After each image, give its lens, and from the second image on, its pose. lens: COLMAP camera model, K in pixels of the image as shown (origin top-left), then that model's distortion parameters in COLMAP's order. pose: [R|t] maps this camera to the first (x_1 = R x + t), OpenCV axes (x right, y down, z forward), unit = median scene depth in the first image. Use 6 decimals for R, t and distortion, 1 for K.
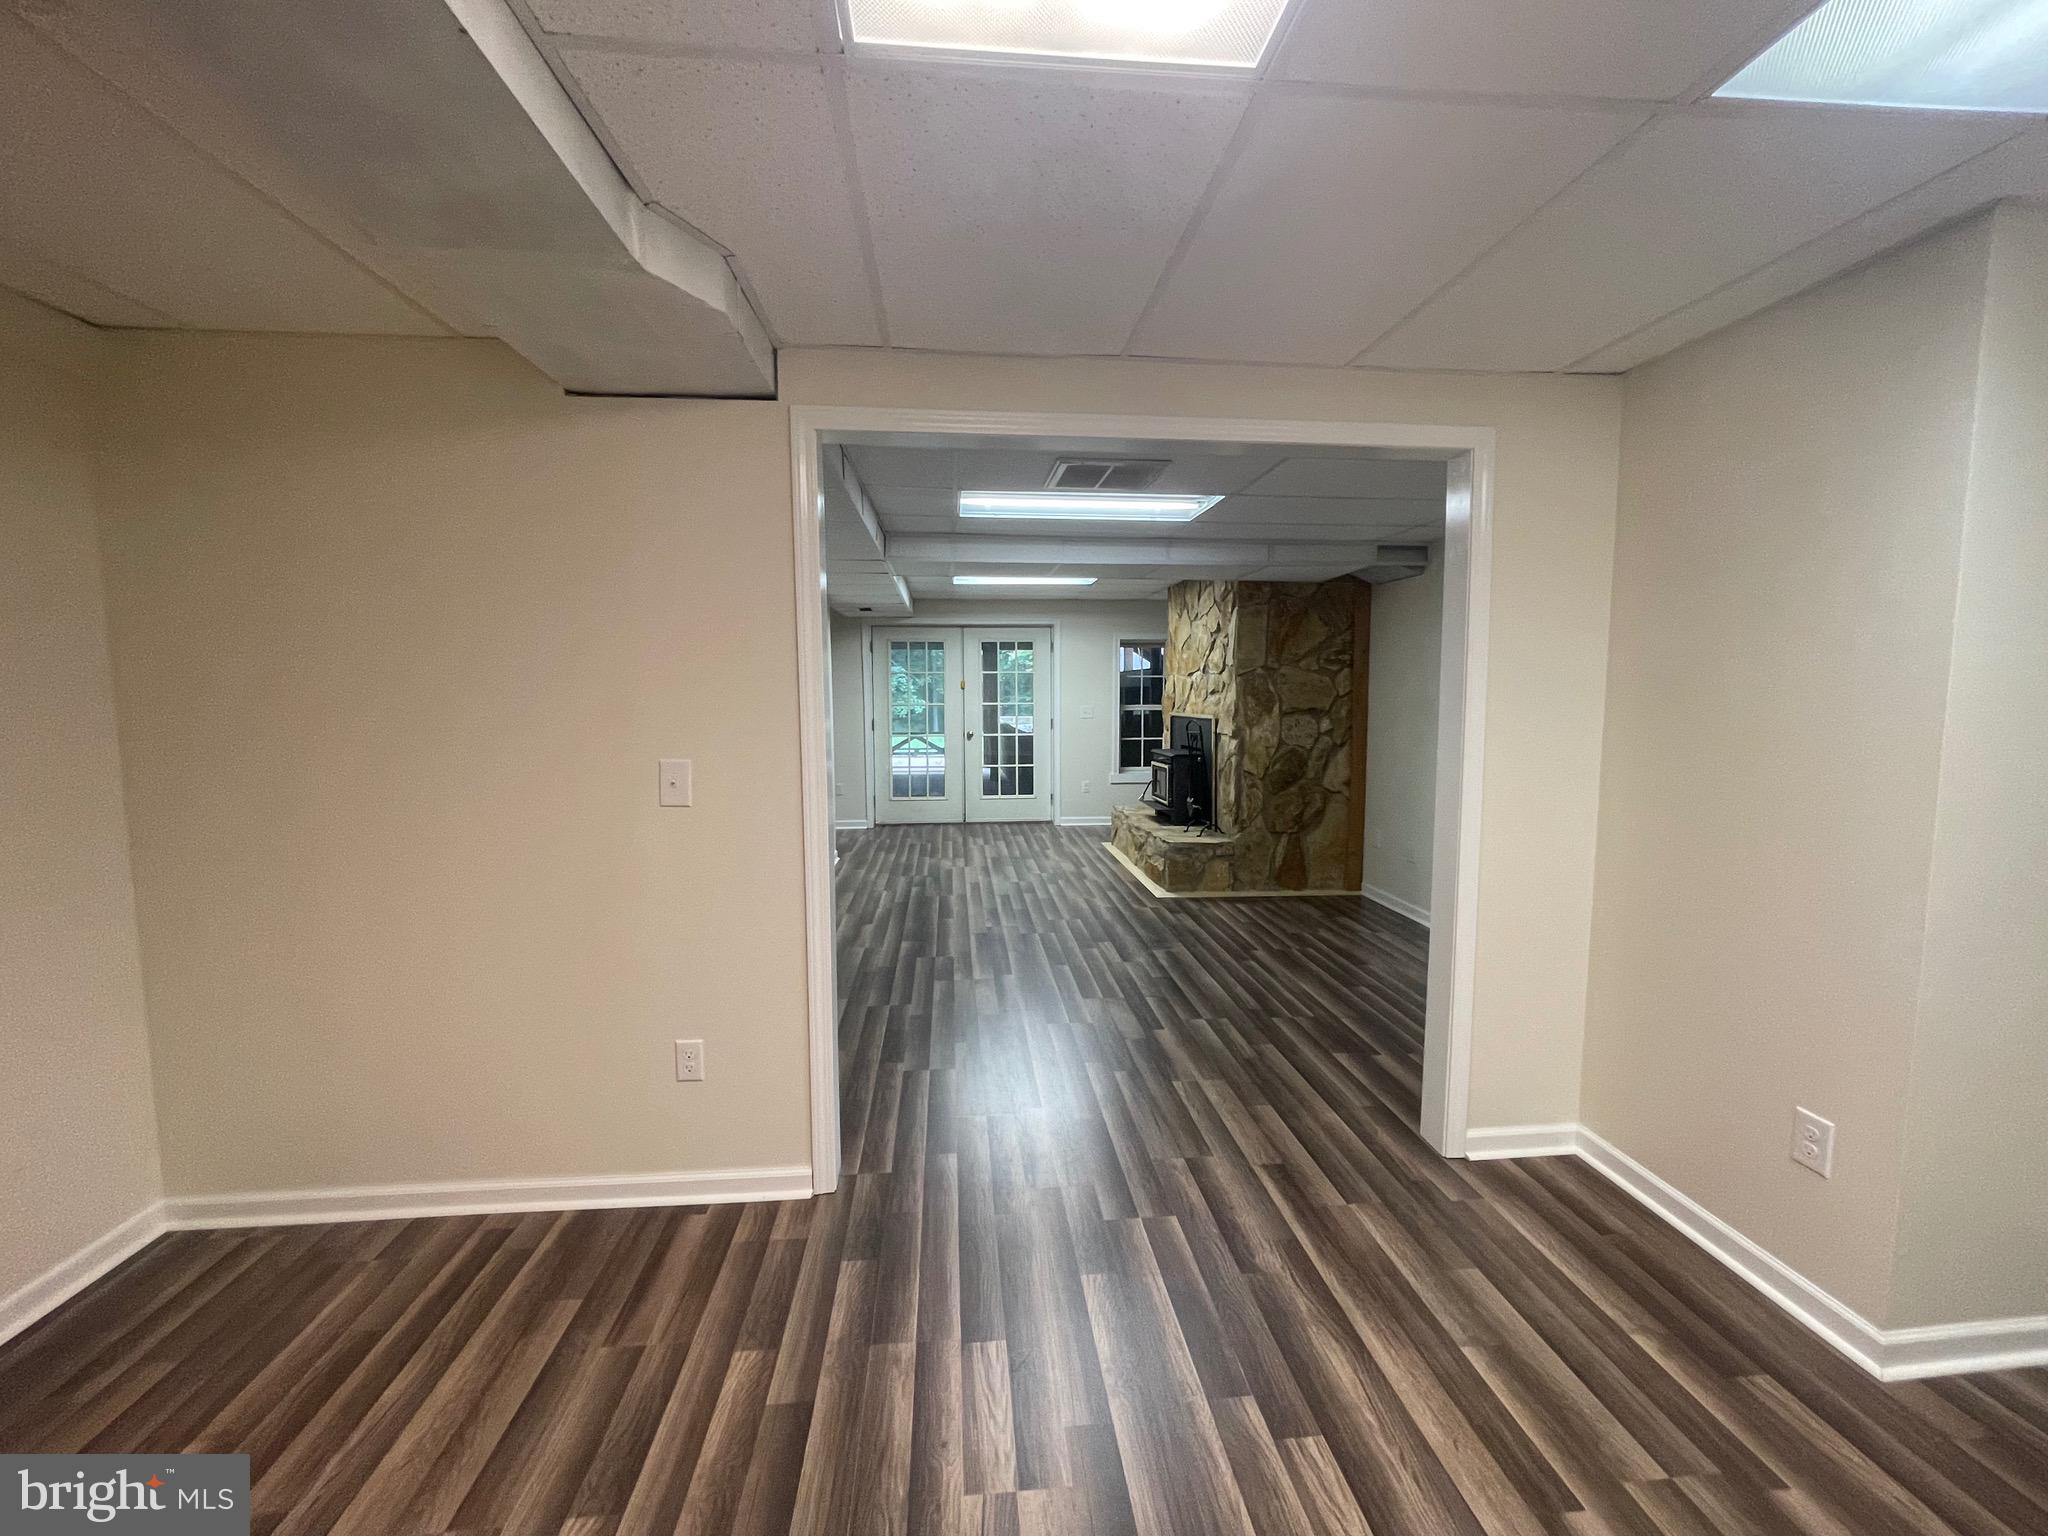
lens RADIAL K [[829.2, 0, 1032.9], [0, 829.2, 769.4], [0, 0, 1]] dist [0.011841, 0.000052]
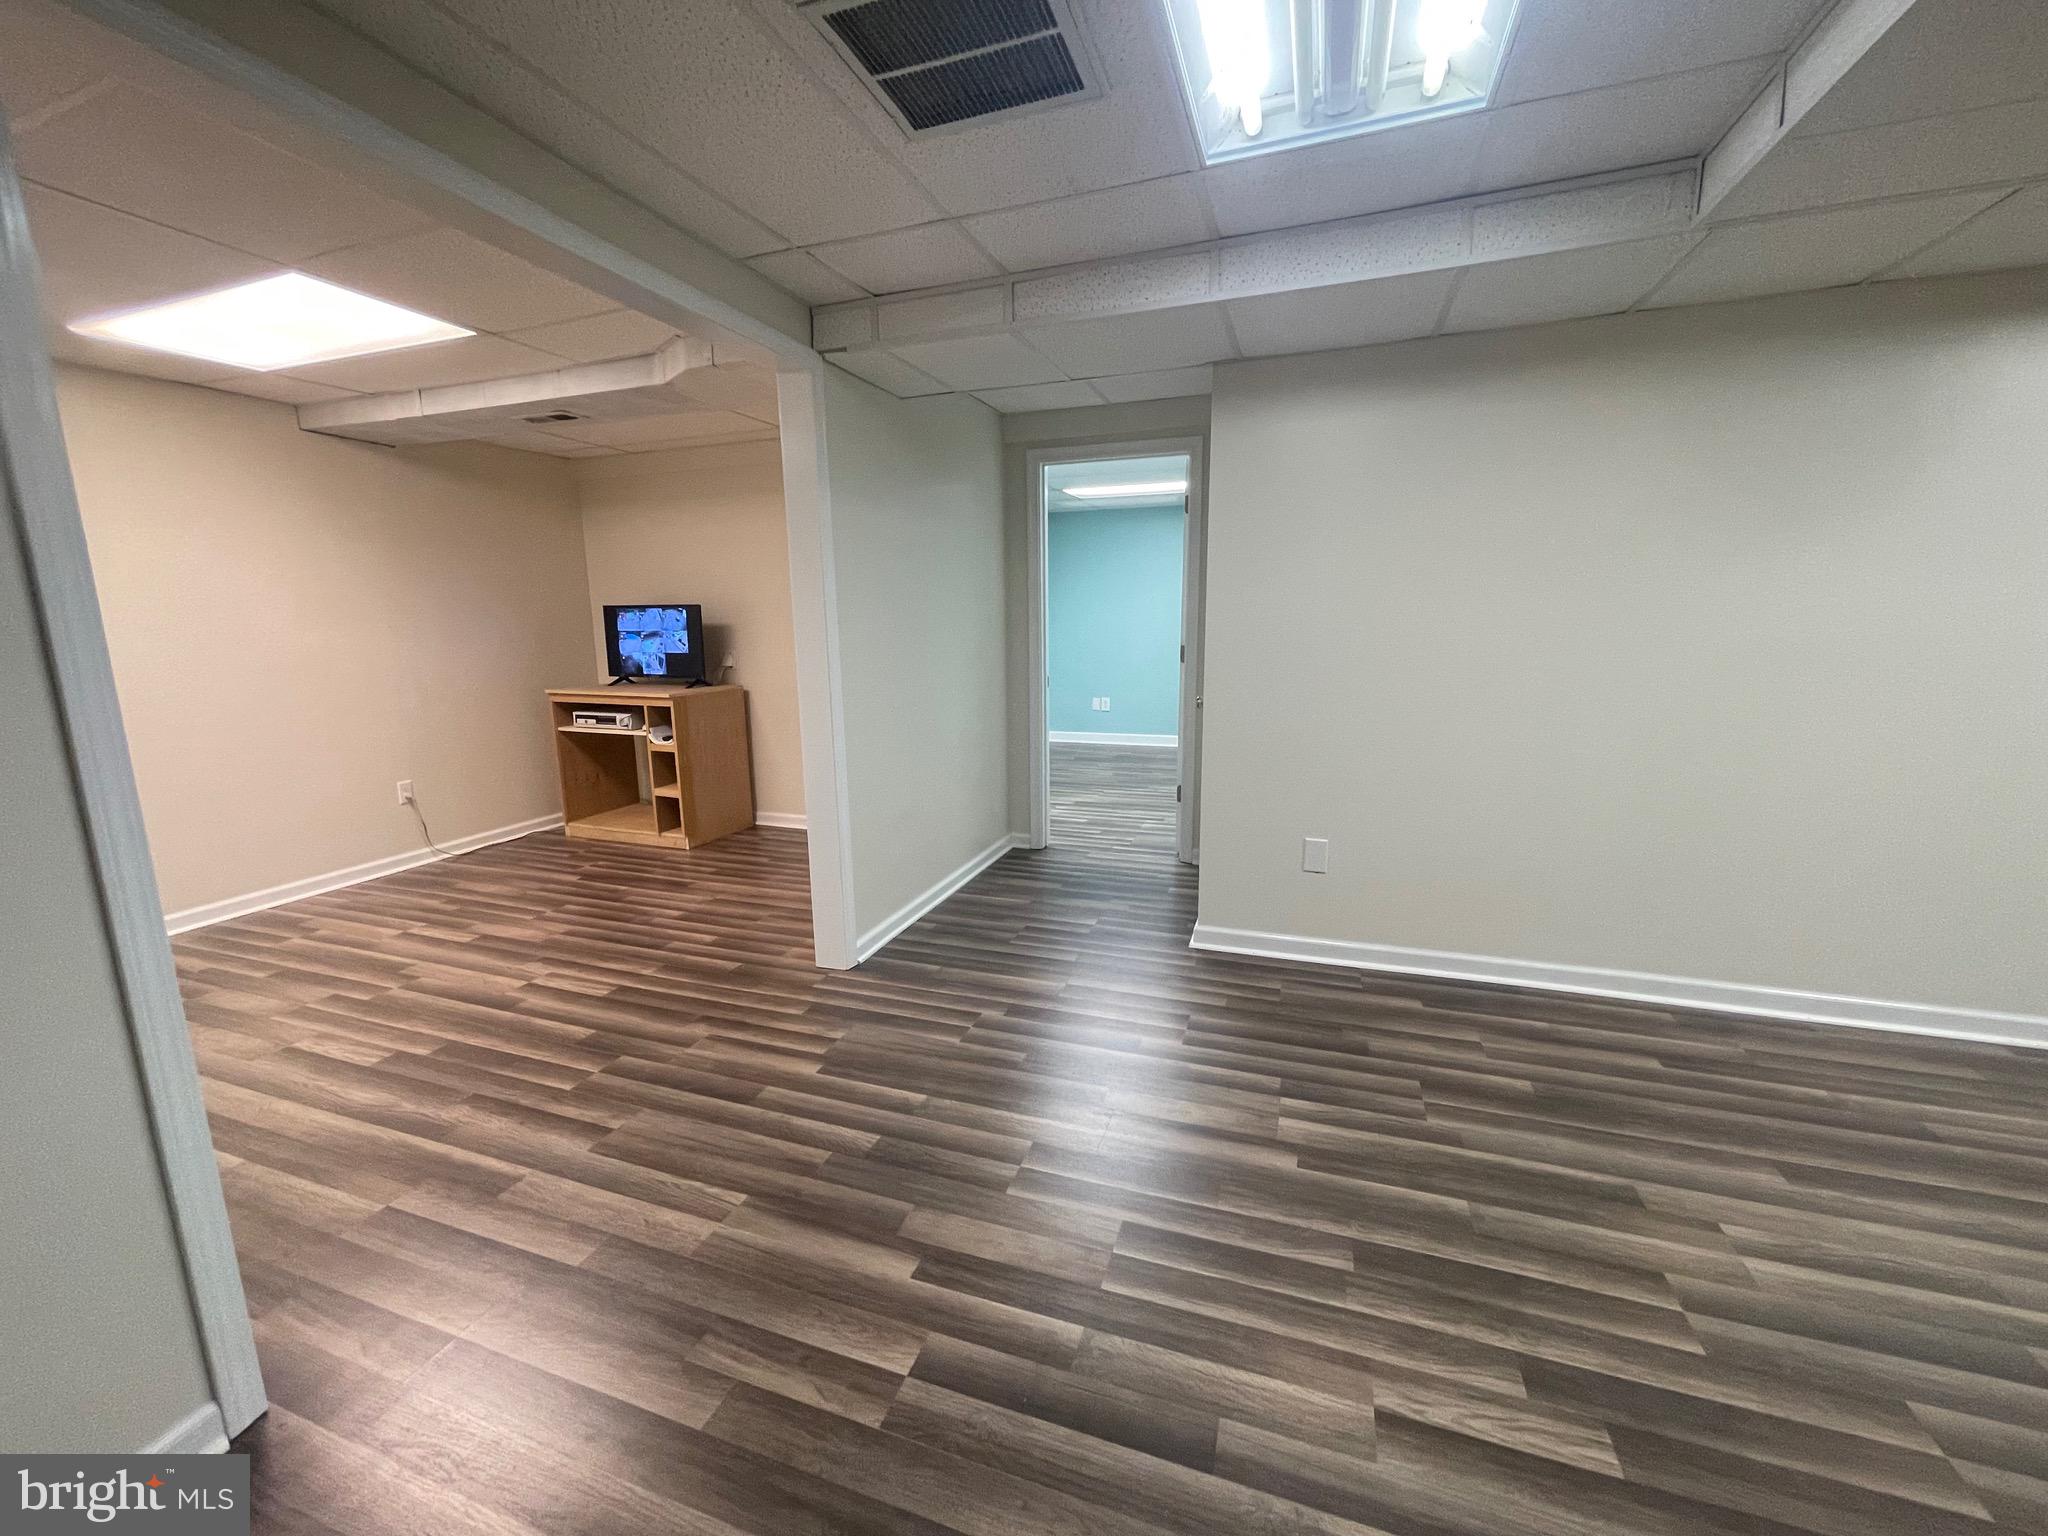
lens RADIAL K [[829.2, 0, 1024.4], [0, 829.2, 770.3], [0, 0, 1]] dist [0.011841, 0.000052]
pose [[-0.428082, 0.172070, -0.887208, 0.368230], [-0.068598, 0.972688, 0.221747, -0.059591], [0.901133, 0.155787, -0.404586, 0.878009]]
